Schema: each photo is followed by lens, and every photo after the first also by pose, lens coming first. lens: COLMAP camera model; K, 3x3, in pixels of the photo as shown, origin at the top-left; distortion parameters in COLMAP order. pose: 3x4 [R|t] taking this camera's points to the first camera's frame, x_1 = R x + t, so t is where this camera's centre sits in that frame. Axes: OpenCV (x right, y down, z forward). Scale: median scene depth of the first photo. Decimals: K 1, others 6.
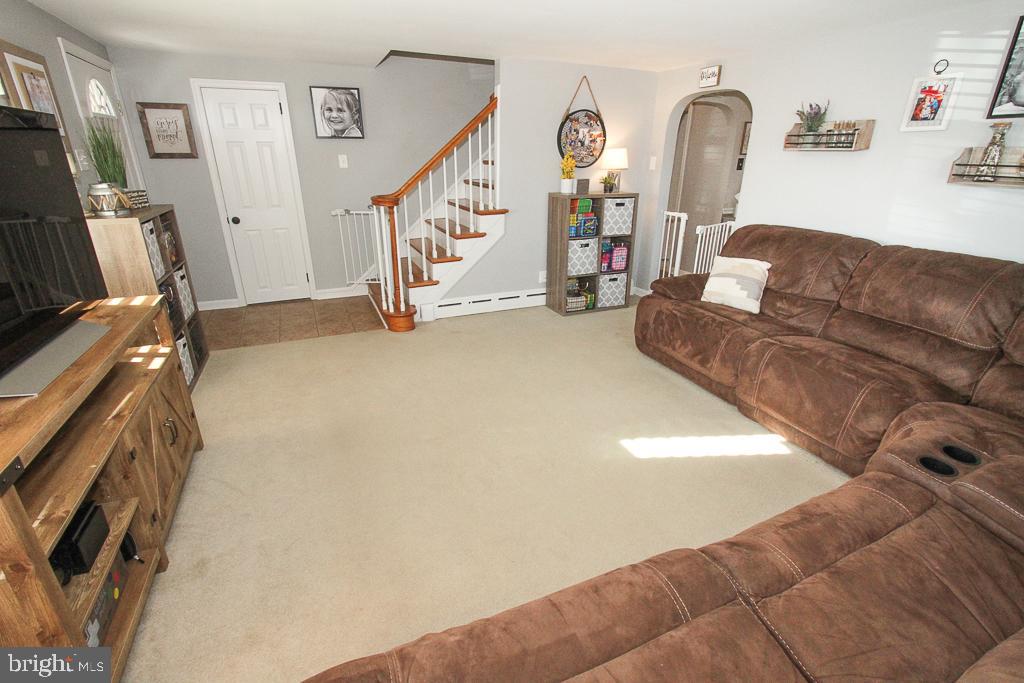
lens RADIAL K [[472.3, 0, 512.0], [0, 472.3, 341.5], [0, 0, 1]] dist [-0.012664, 0.000179]
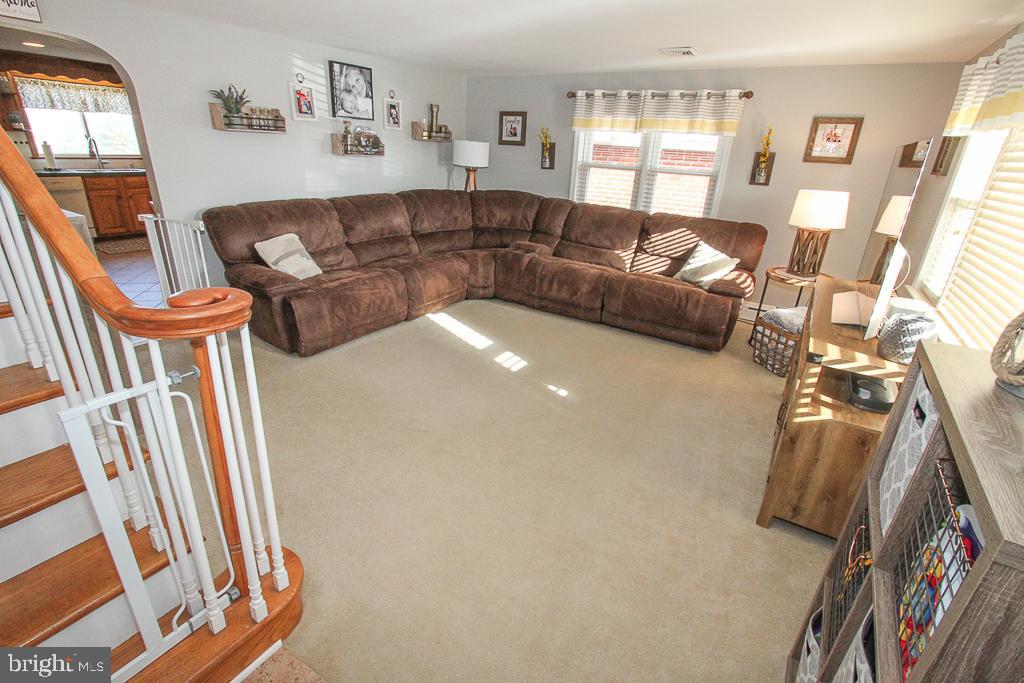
lens RADIAL K [[472.3, 0, 512.0], [0, 472.3, 341.5], [0, 0, 1]] dist [-0.012664, 0.000179]
pose [[-0.563840, -0.347023, 0.749440, -0.874087], [0.254623, 0.790194, 0.557459, -0.570333], [-0.785654, 0.505143, -0.357182, 1.390207]]
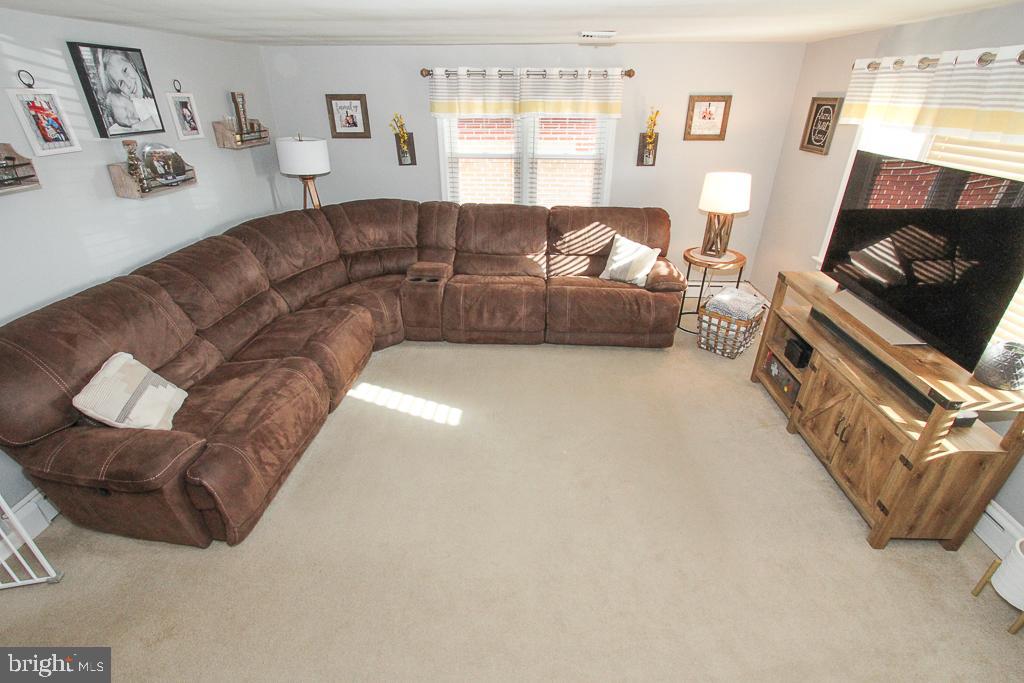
lens RADIAL K [[471.6, 0, 514.4], [0, 471.6, 349.0], [0, 0, 1]] dist [-0.013271, 0.000018]
pose [[-0.896149, -0.216477, 0.387370, -0.301943], [0.157944, 0.660172, 0.734321, -0.721373], [-0.414694, 0.719243, -0.557421, 1.410317]]
